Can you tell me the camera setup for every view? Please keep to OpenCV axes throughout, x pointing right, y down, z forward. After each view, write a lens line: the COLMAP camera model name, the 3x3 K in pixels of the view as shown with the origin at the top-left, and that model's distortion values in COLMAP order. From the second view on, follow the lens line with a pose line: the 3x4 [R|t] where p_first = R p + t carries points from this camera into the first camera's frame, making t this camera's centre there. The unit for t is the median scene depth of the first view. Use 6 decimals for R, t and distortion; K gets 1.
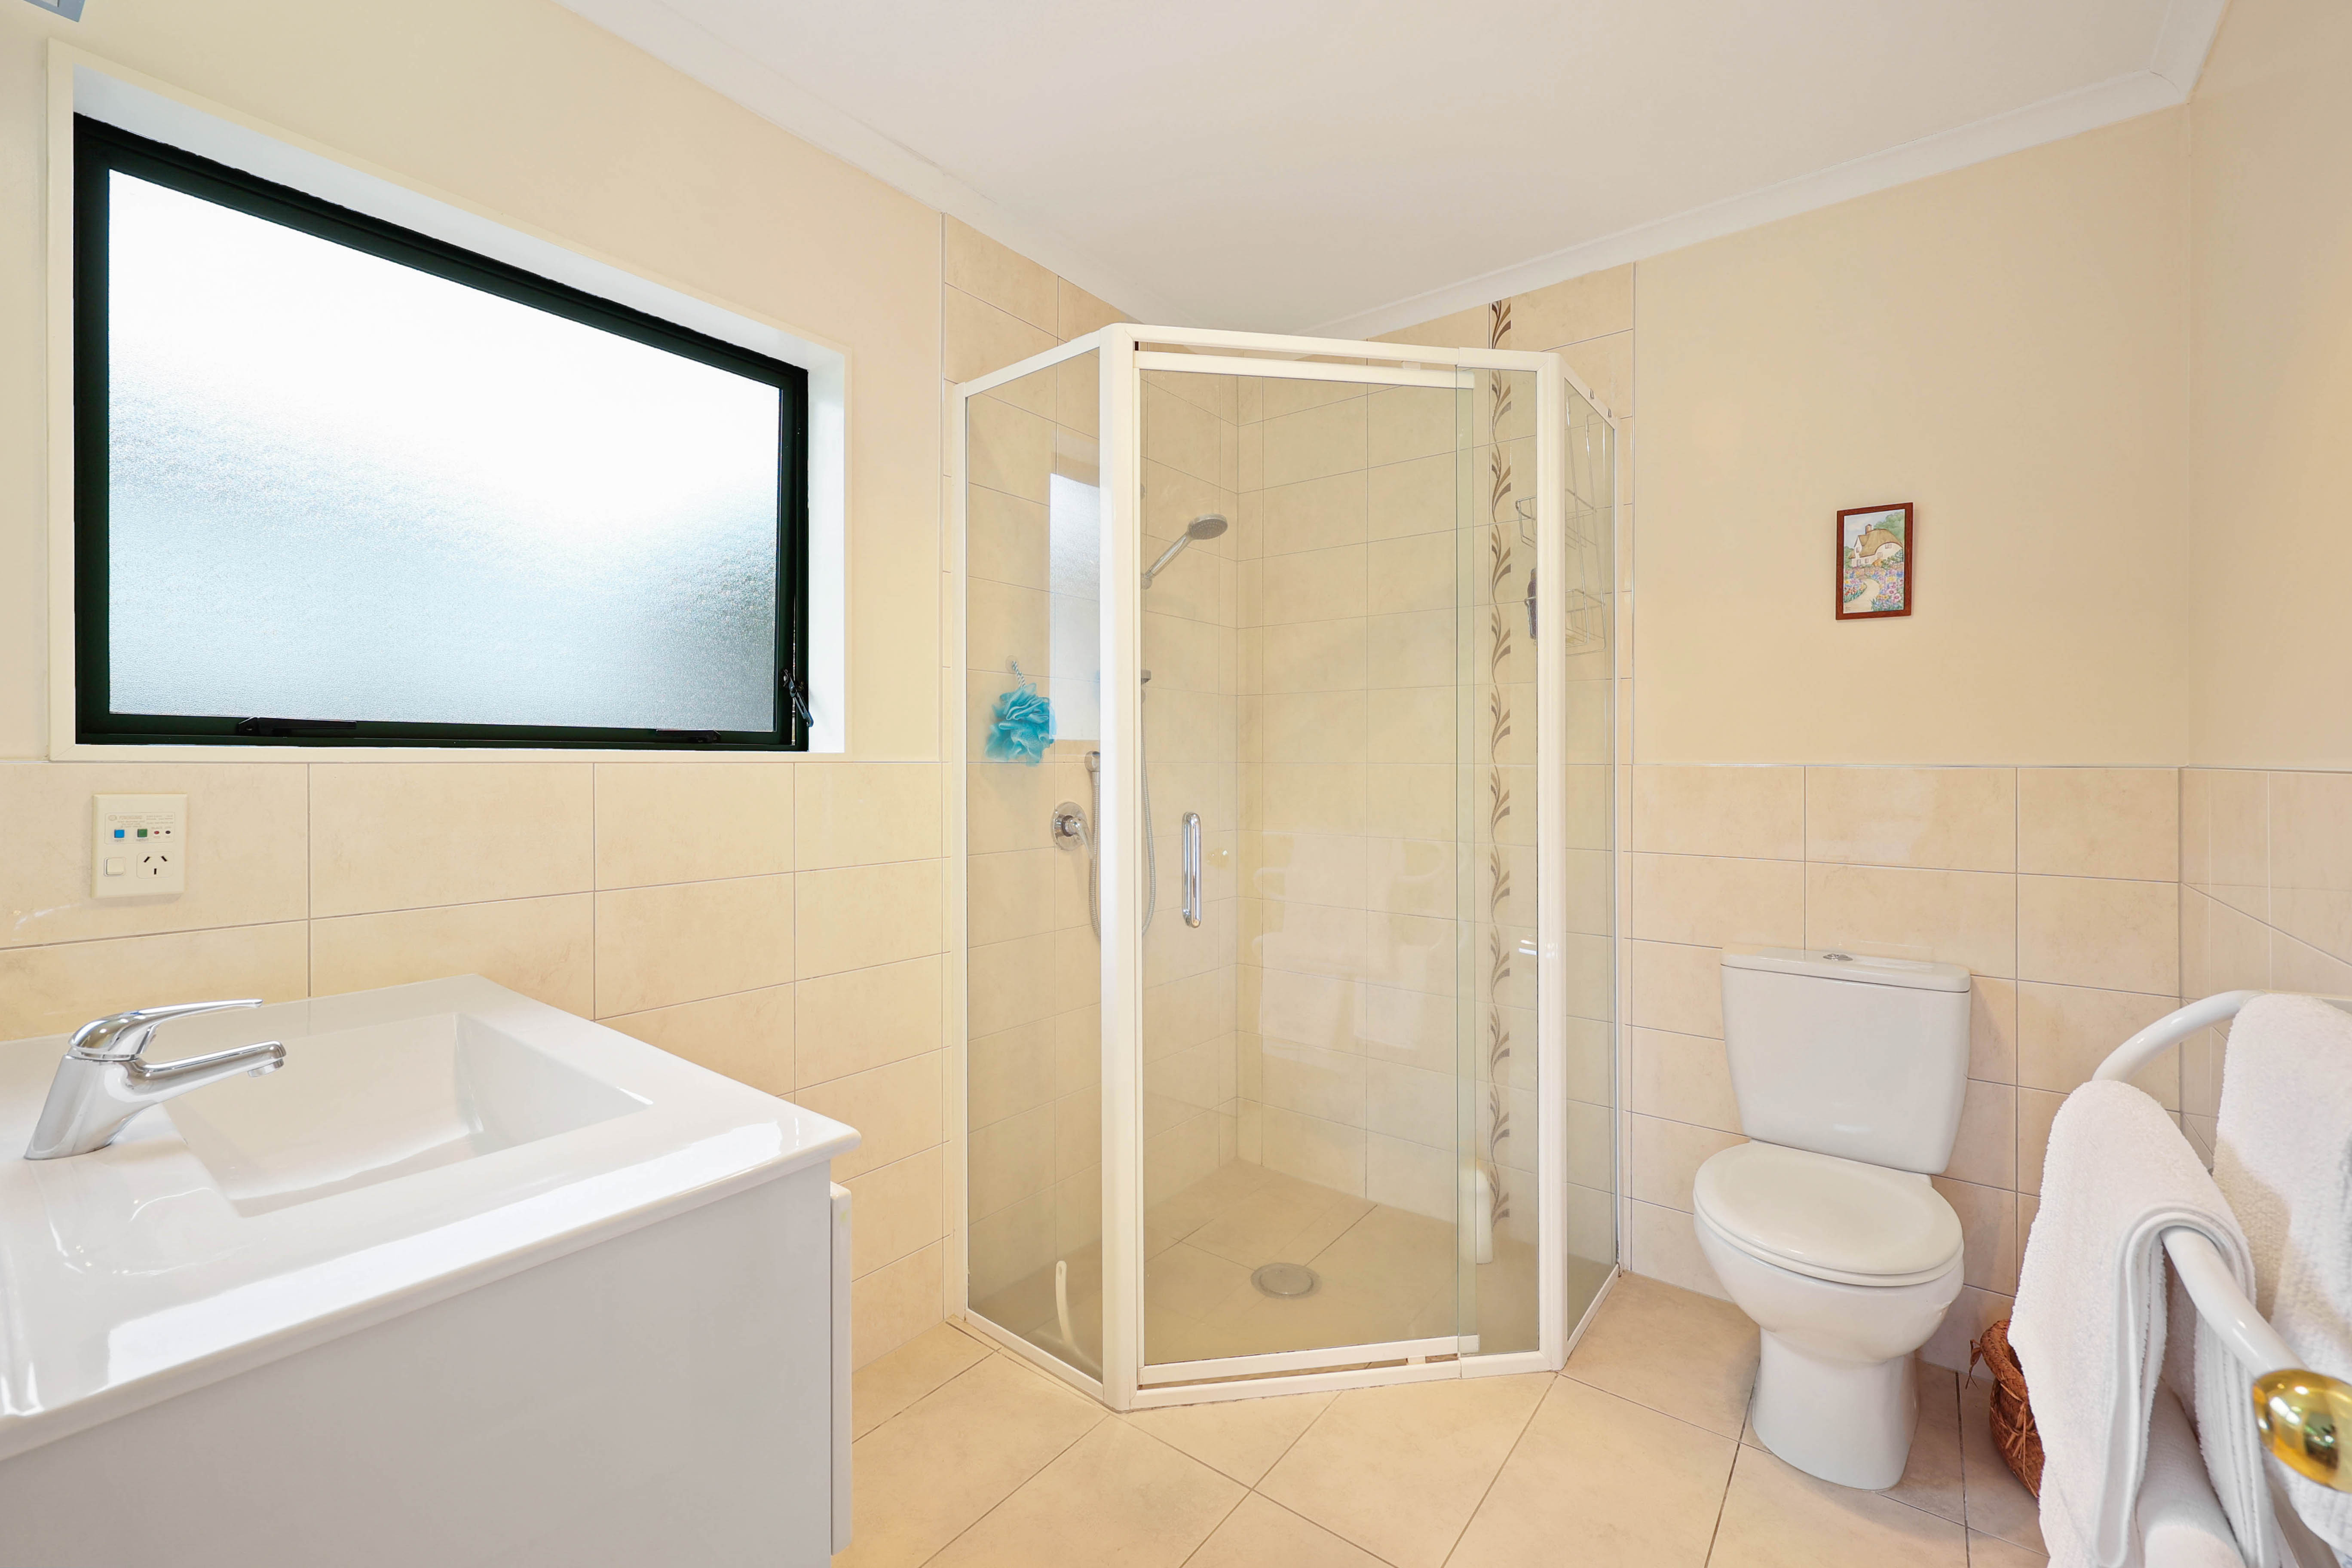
lens RADIAL K [[955.7, 0, 1179.7], [0, 955.7, 780.4], [0, 0, 1]] dist [-0.000877, 0.001240]
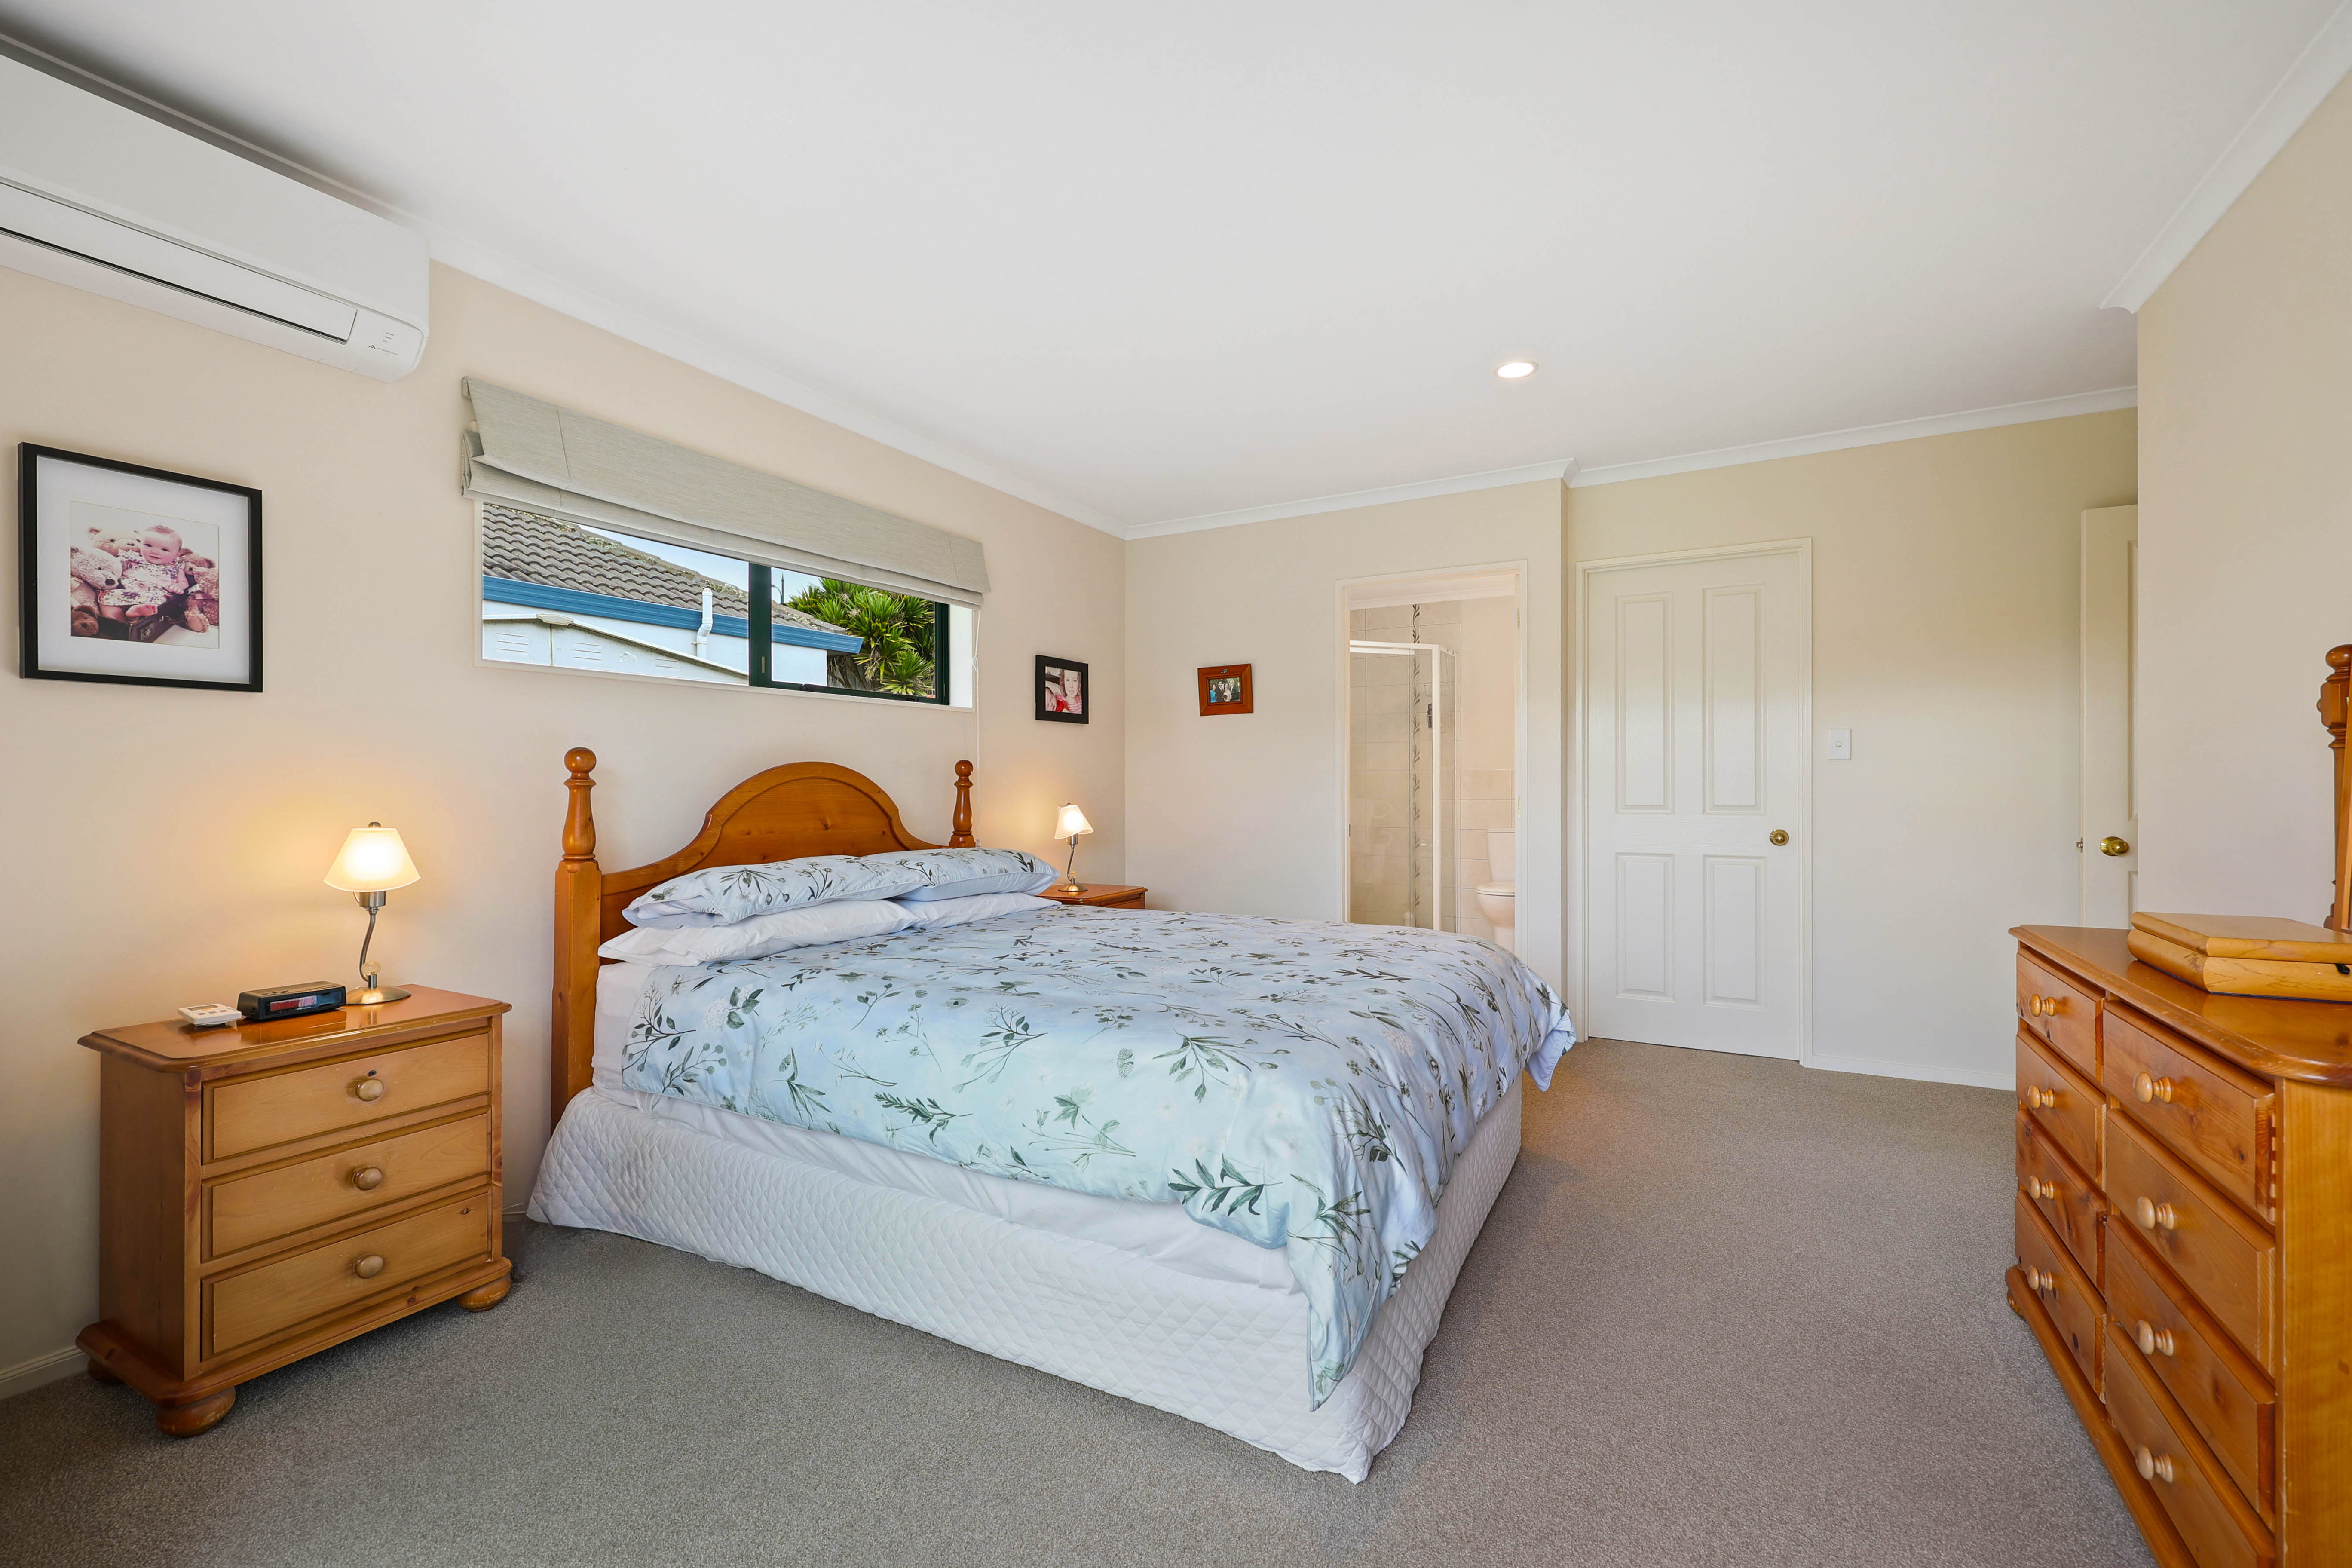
lens RADIAL K [[955.7, 0, 1194.3], [0, 955.7, 781.9], [0, 0, 1]] dist [-0.000877, 0.001240]
pose [[0.988803, 0.001255, 0.149220, -0.766160], [-0.000802, 0.999995, -0.003099, 0.026730], [-0.149223, 0.002944, 0.988799, -1.760555]]
